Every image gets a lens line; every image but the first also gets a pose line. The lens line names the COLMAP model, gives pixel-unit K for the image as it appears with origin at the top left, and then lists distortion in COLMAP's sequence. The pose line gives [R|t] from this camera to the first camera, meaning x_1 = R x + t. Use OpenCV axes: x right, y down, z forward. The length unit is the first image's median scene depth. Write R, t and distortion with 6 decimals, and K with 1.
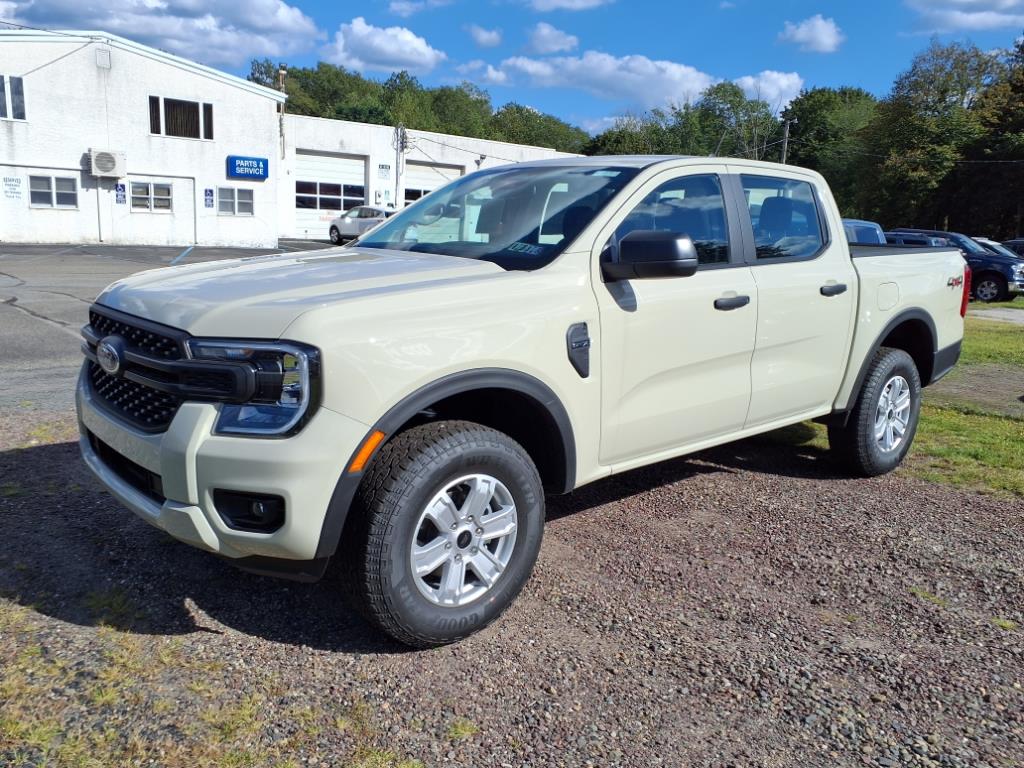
lens RADIAL K [[837.4, 0, 511.0], [0, 837.4, 390.9], [0, 0, 1]] dist [0.002450, -0.004514]
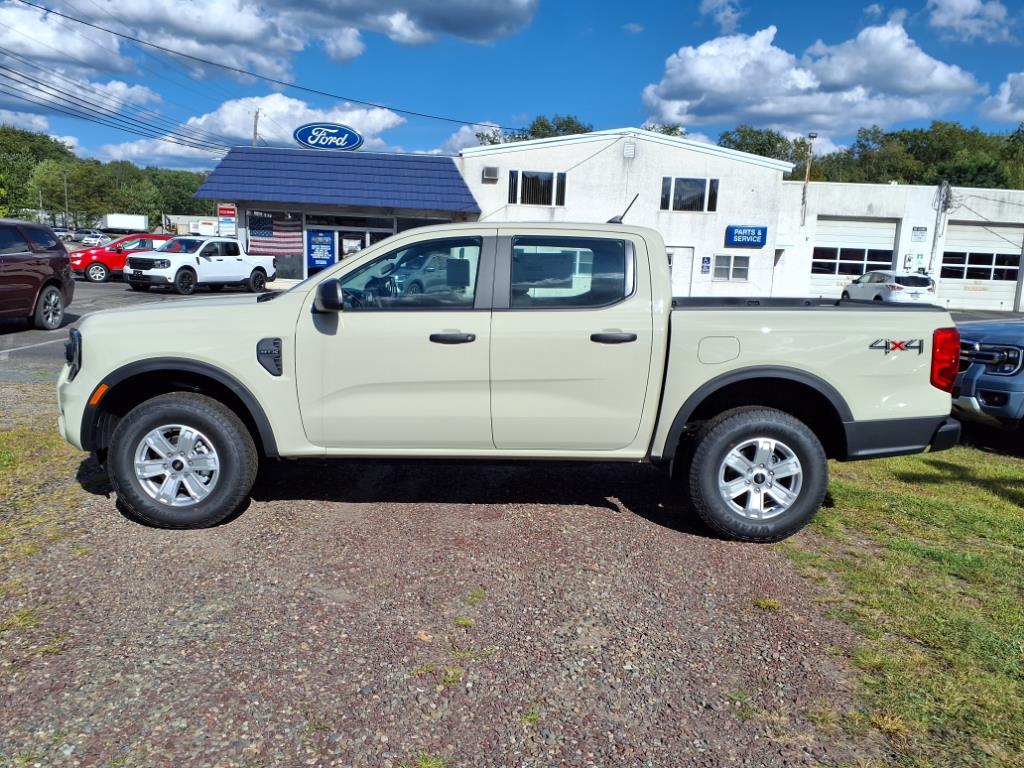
lens RADIAL K [[857.3, 0, 506.7], [0, 857.3, 384.8], [0, 0, 1]] dist [-0.007057, -0.016618]
pose [[0.742981, 0.075798, -0.665007, 0.159480], [-0.134653, 0.990180, -0.037579, -0.000012], [0.655628, 0.117466, 0.745891, 0.017284]]
